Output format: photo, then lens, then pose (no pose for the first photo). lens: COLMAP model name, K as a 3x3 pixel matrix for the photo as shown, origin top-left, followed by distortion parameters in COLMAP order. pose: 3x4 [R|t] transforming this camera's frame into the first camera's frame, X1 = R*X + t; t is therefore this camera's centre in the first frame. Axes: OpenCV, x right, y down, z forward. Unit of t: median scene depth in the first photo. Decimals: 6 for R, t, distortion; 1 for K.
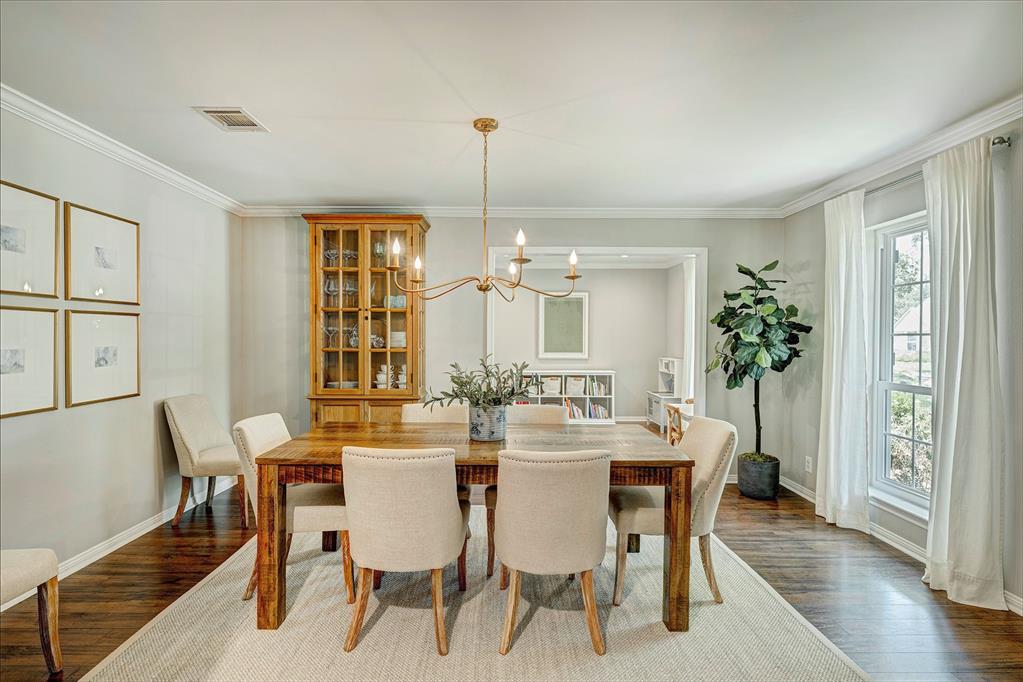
lens RADIAL K [[516.5, 0, 509.9], [0, 516.5, 338.1], [0, 0, 1]] dist [0.036457, 0.000267]
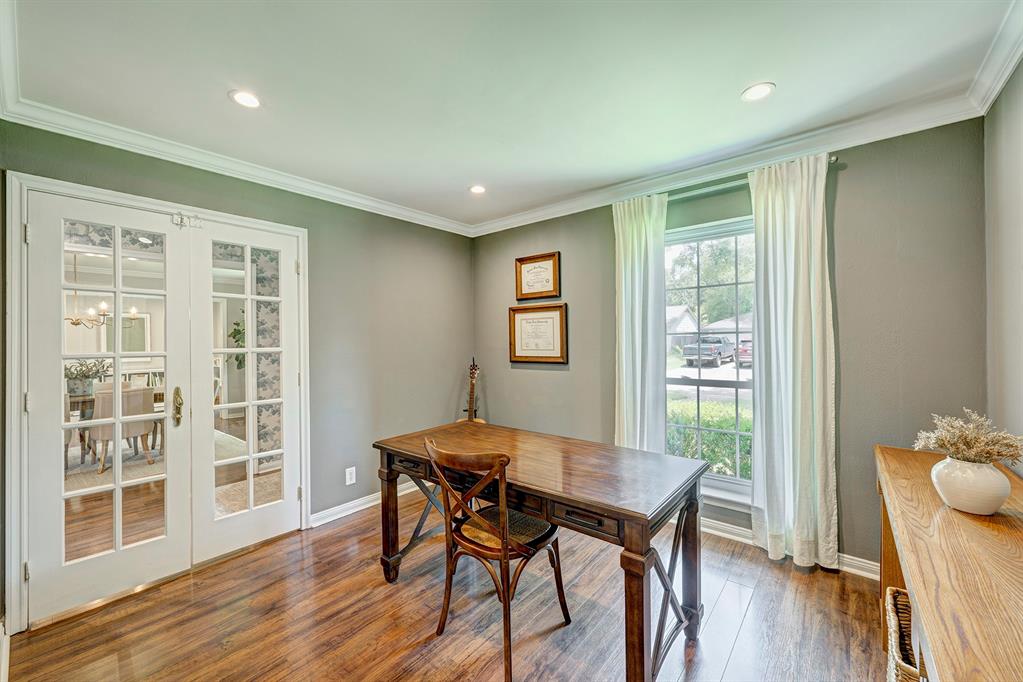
lens RADIAL K [[404.2, 0, 508.0], [0, 404.2, 340.4], [0, 0, 1]] dist [-0.000883, -0.000533]
pose [[0.649665, -0.018443, 0.759997, -0.119423], [0.023625, 0.999713, 0.004065, 0.004380], [-0.759853, 0.015314, 0.649914, -1.054322]]
